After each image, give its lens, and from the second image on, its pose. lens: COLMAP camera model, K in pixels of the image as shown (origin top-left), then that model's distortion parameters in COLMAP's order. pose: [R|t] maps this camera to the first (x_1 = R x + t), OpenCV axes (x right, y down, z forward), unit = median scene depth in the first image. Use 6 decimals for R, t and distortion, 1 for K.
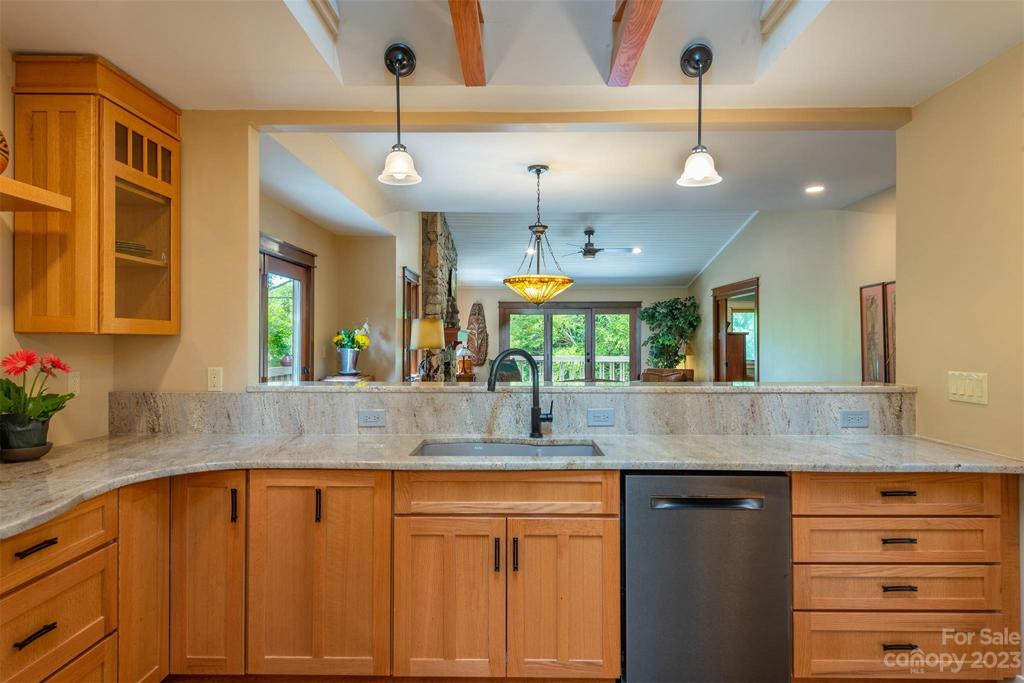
lens RADIAL K [[603.3, 0, 511.9], [0, 603.3, 340.3], [0, 0, 1]] dist [0.001587, 0.000057]
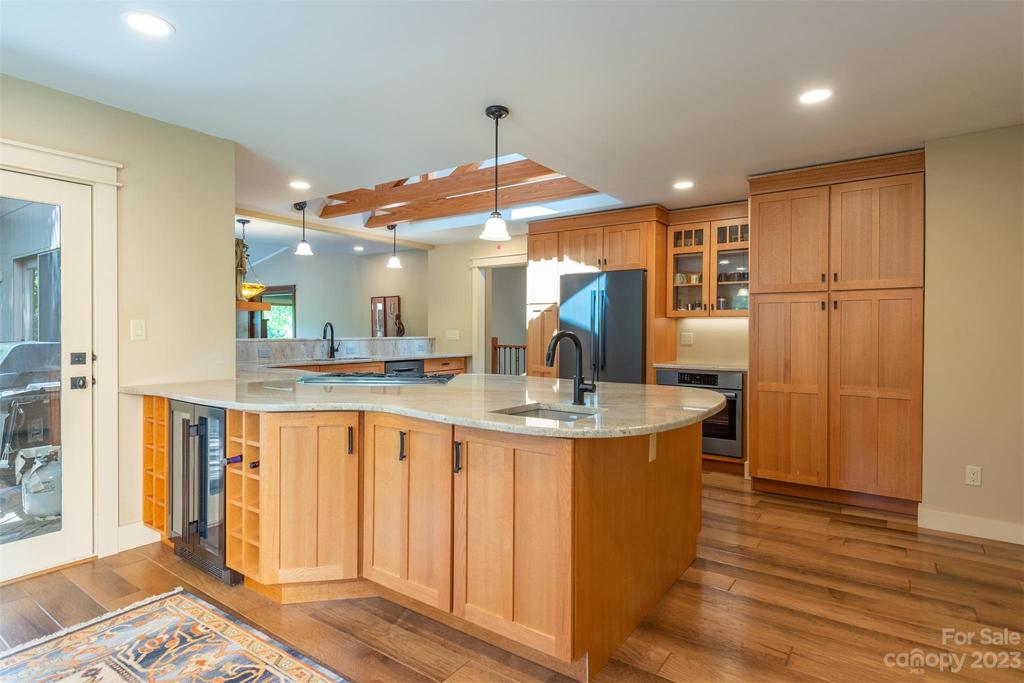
lens RADIAL K [[534.4, 0, 511.3], [0, 534.4, 336.4], [0, 0, 1]] dist [0.000115, 0.000008]
pose [[0.561231, -0.005218, 0.827643, -1.361295], [-0.007085, 0.999913, 0.011109, 0.040721], [-0.827629, -0.012098, 0.561145, -0.850961]]
